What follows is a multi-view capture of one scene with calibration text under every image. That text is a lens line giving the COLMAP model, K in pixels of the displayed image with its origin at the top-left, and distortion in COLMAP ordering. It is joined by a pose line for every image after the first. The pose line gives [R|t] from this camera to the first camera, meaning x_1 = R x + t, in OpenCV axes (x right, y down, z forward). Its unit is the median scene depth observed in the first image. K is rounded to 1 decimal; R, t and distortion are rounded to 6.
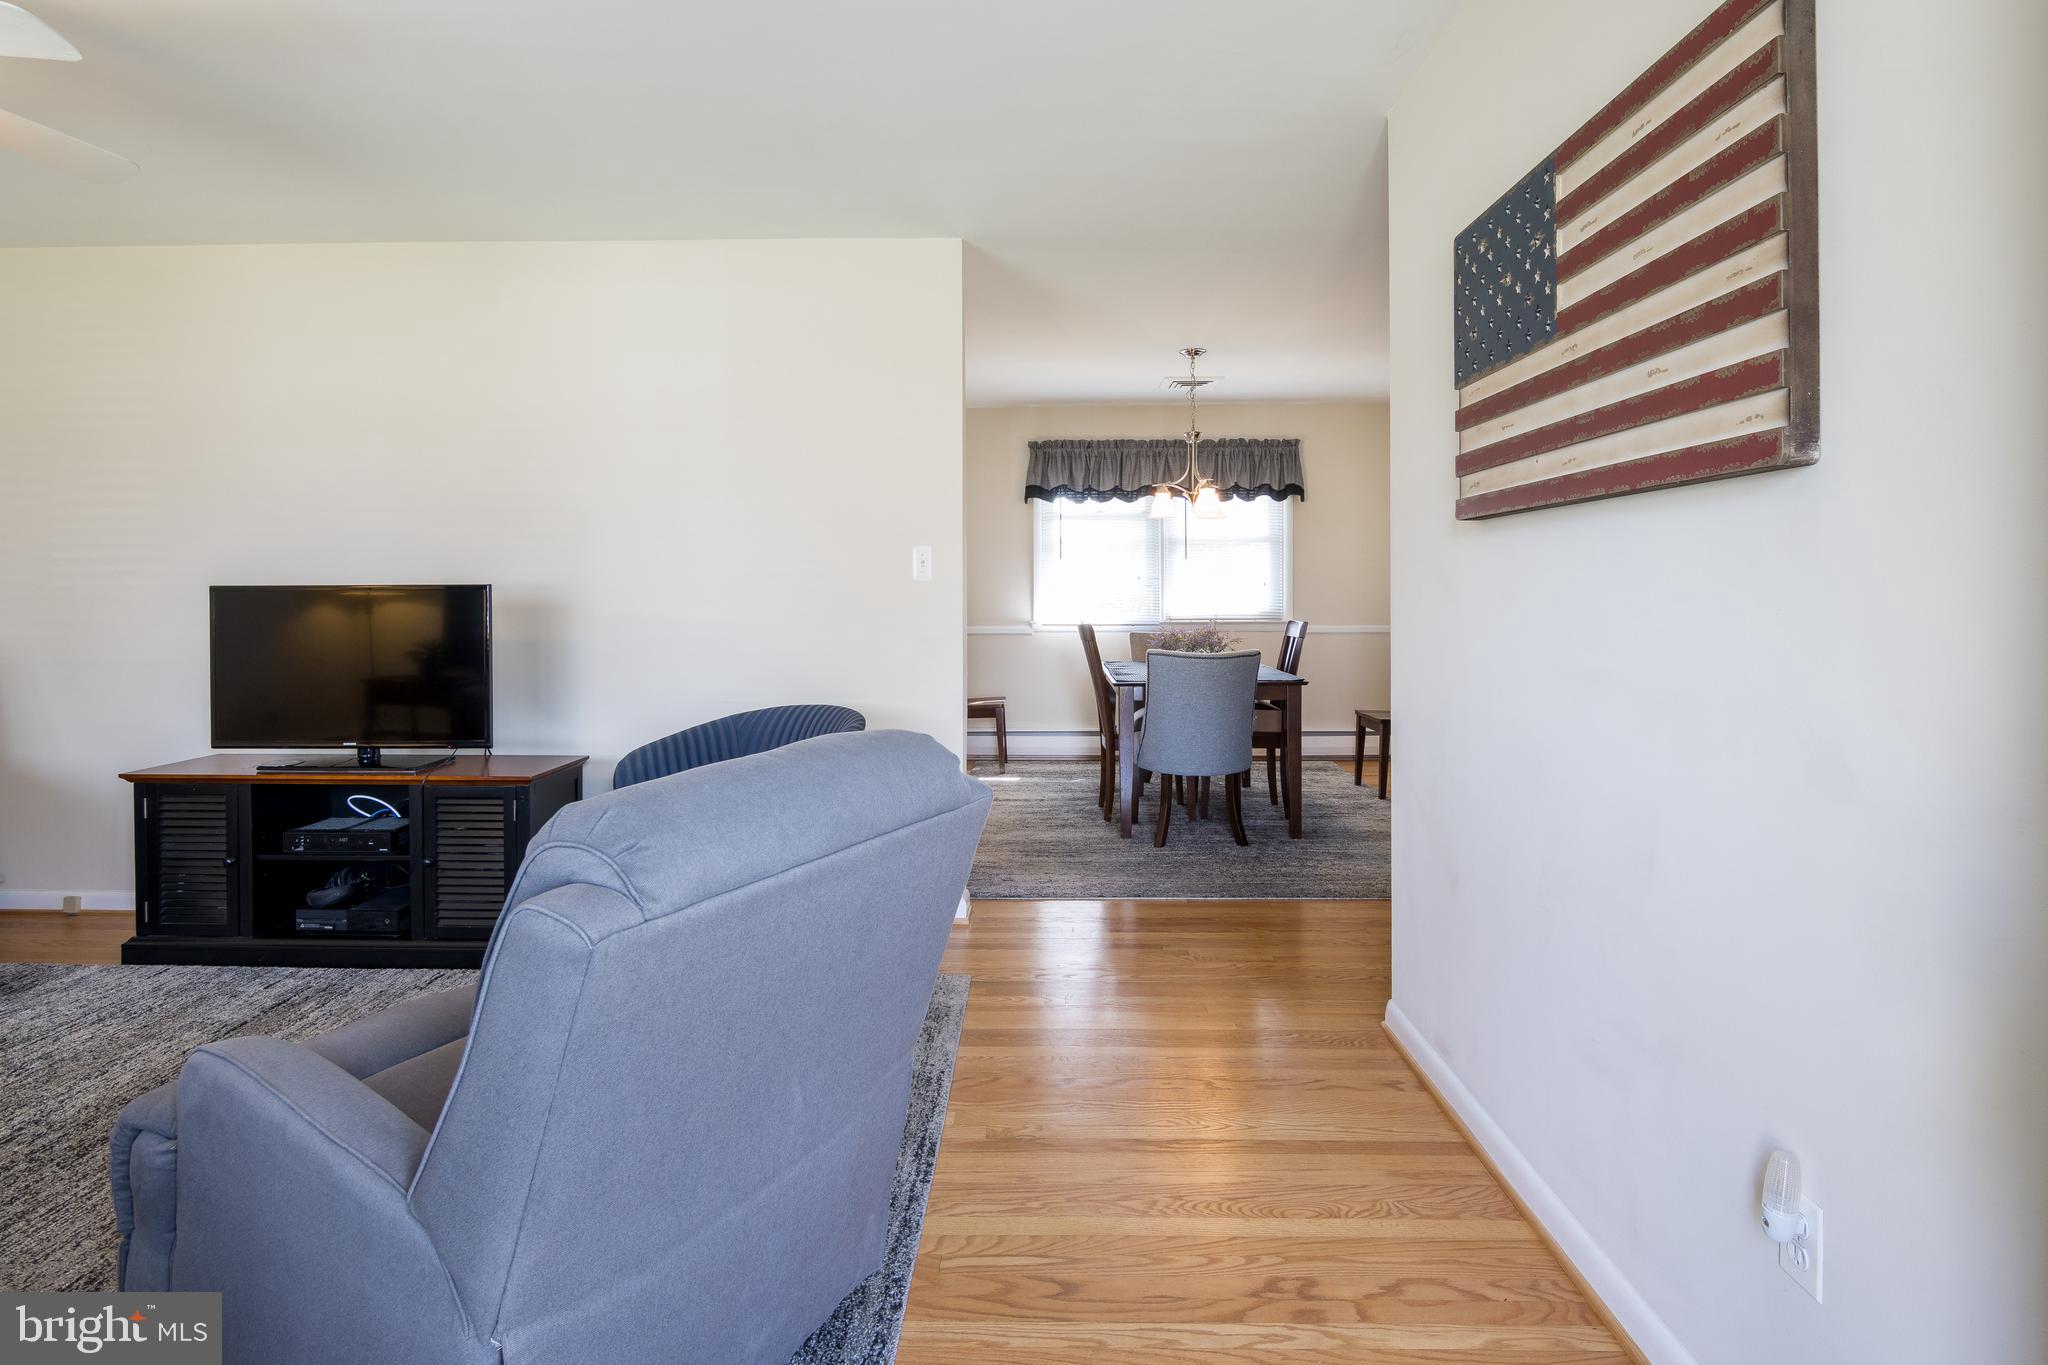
lens RADIAL K [[1061.3, 0, 1026.0], [0, 1061.3, 596.8], [0, 0, 1]] dist [-0.002837, -0.004538]
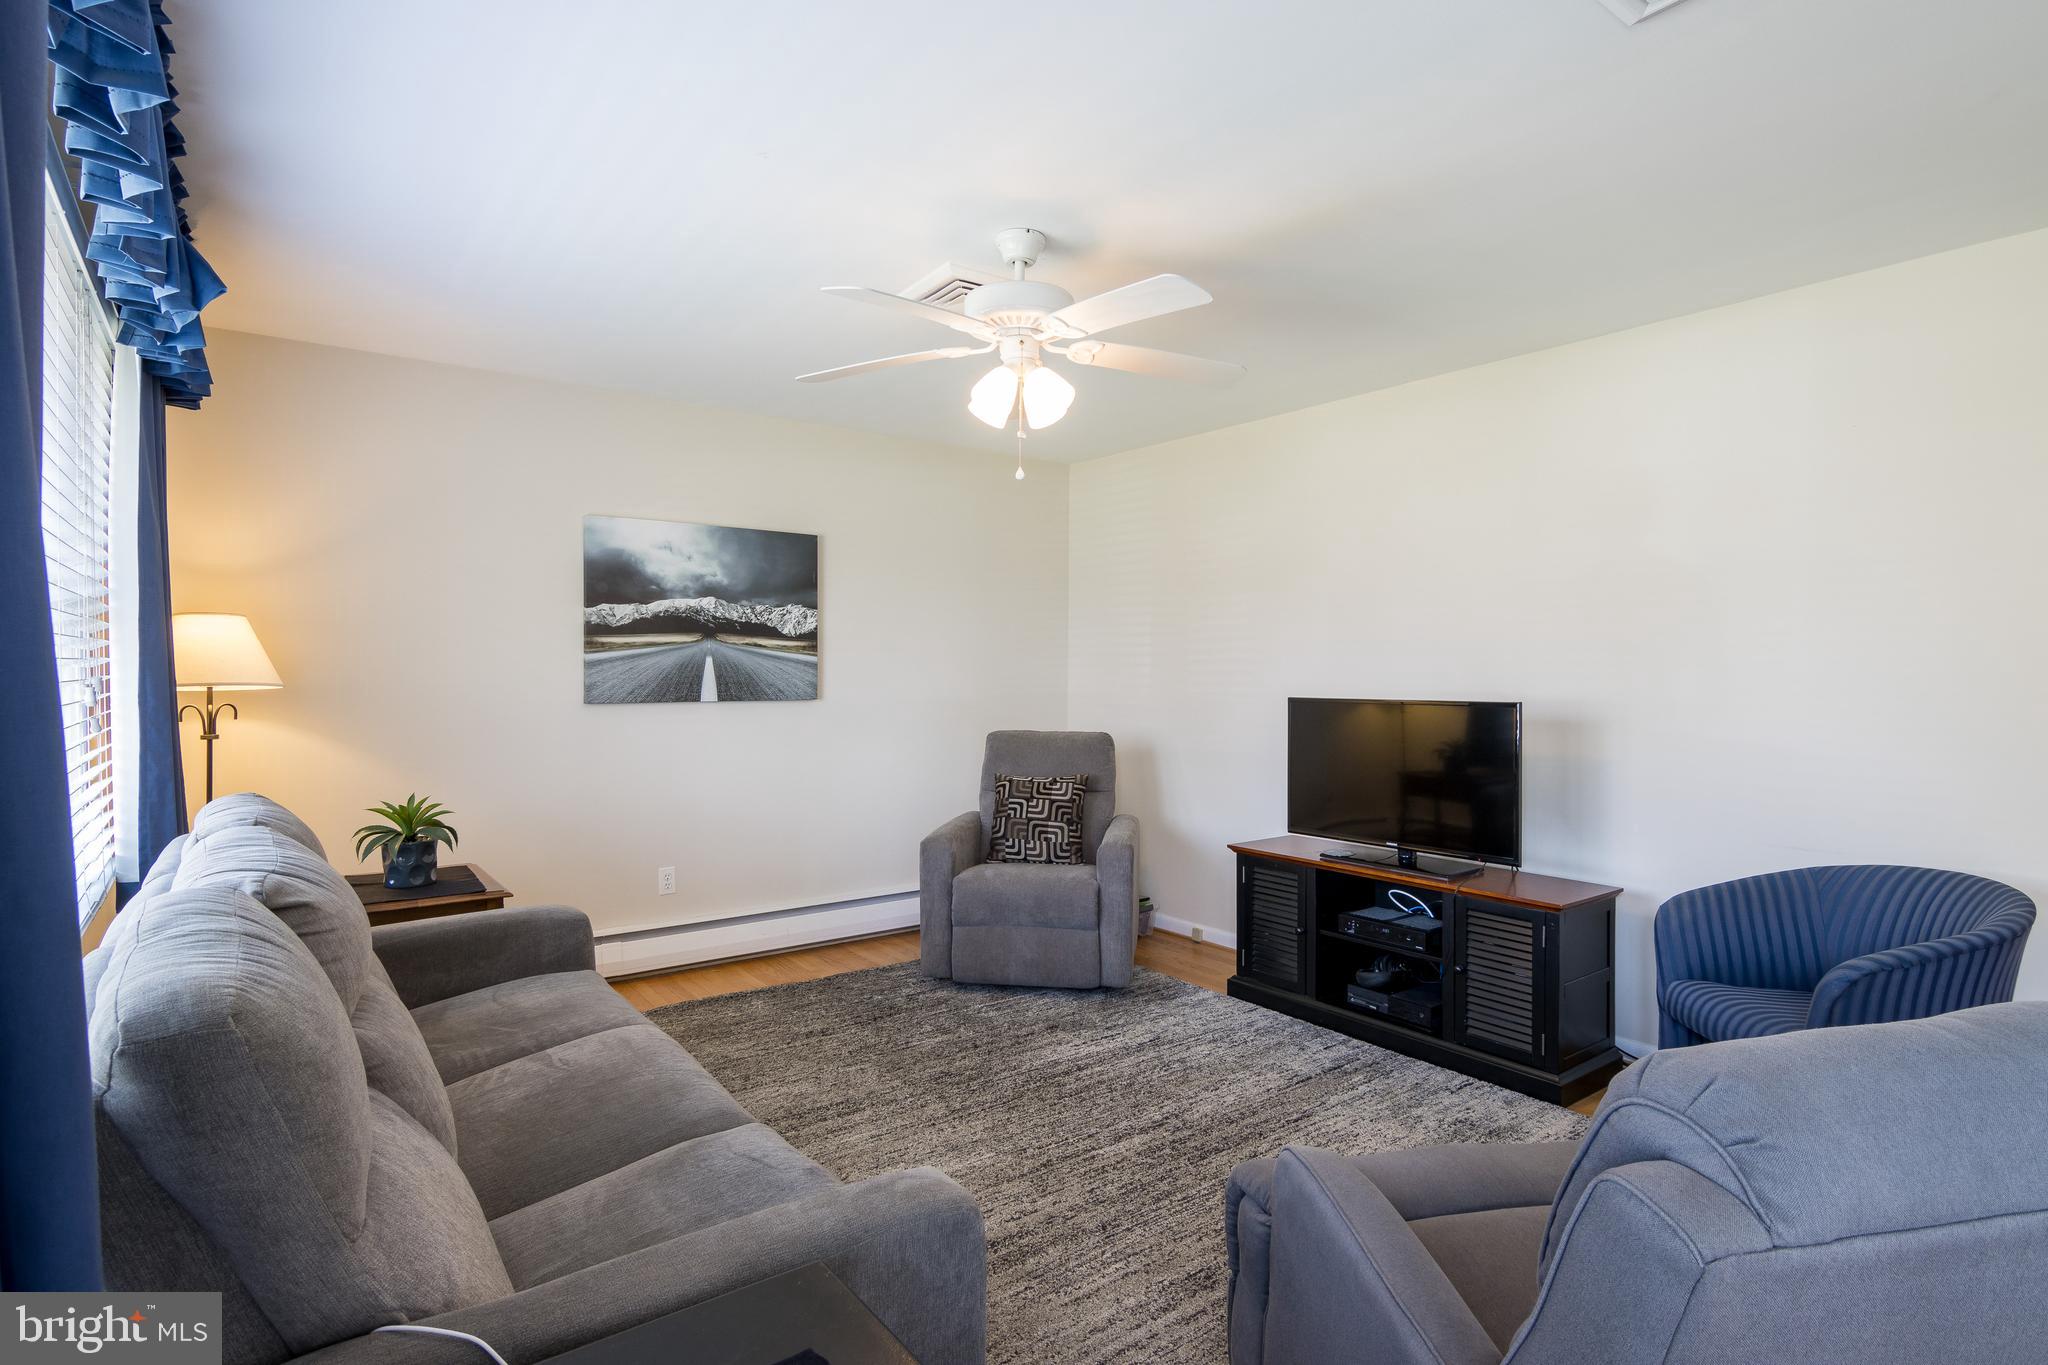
lens RADIAL K [[1031.5, 0, 1024.1], [0, 1031.5, 677.5], [0, 0, 1]] dist [0.002276, -0.014002]
pose [[0.621186, 0.006961, -0.783632, -0.034985], [-0.008956, 0.999958, 0.001784, -0.032565], [0.783612, 0.005910, 0.621223, 0.030963]]
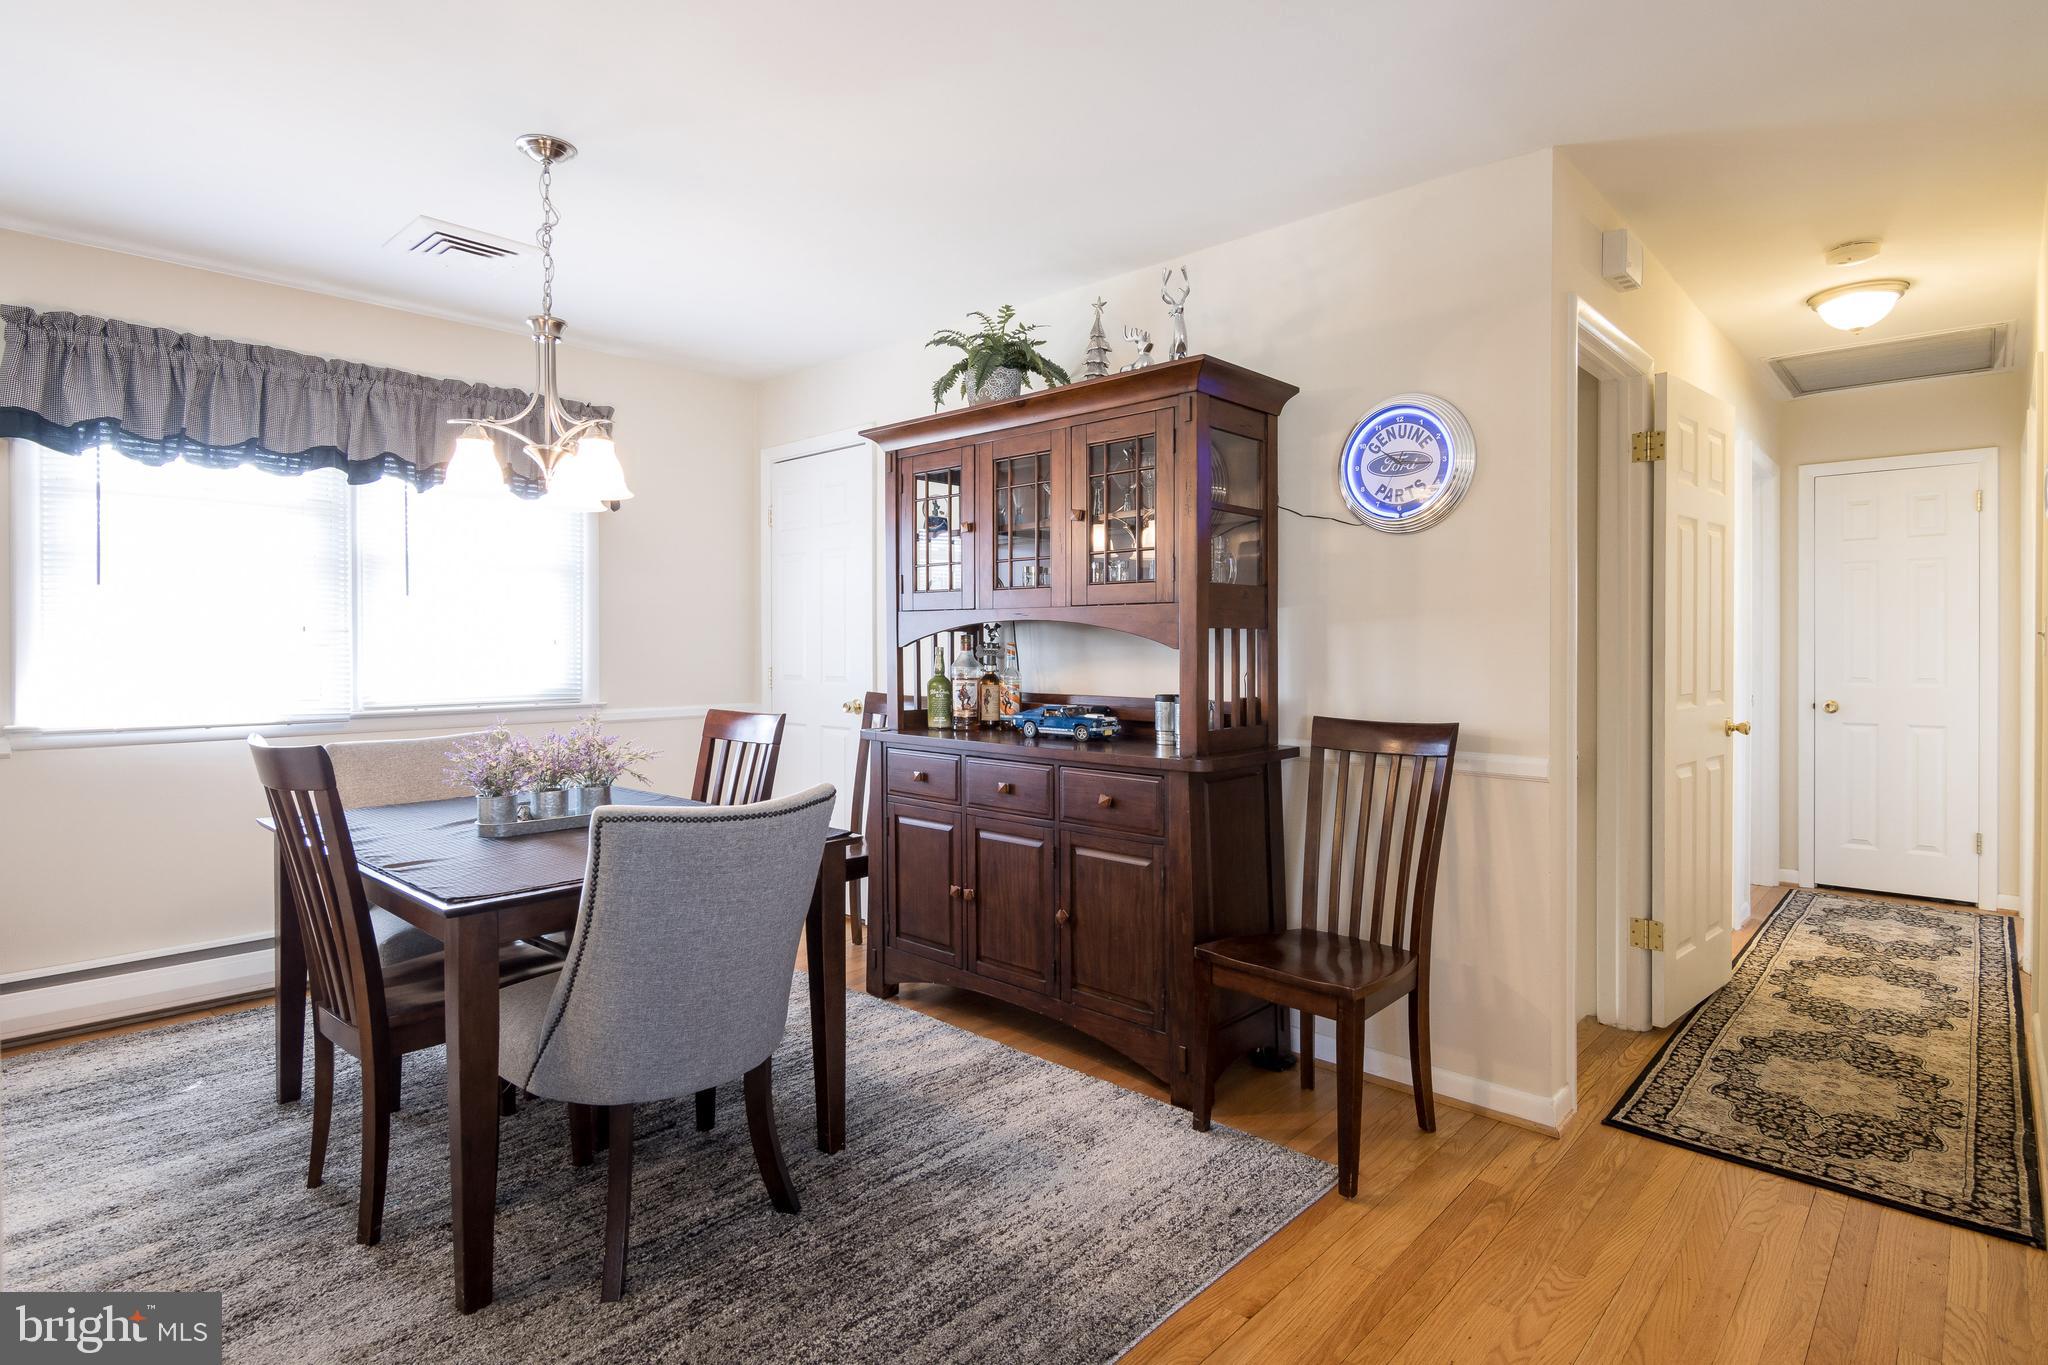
lens RADIAL K [[1040.7, 0, 1034.7], [0, 1040.7, 652.9], [0, 0, 1]] dist [0.012217, -0.013692]
pose [[0.660073, -0.001880, 0.751199, -0.077534], [0.002622, 0.999997, 0.000199, -0.010726], [-0.751196, 0.001839, 0.660076, 0.853662]]
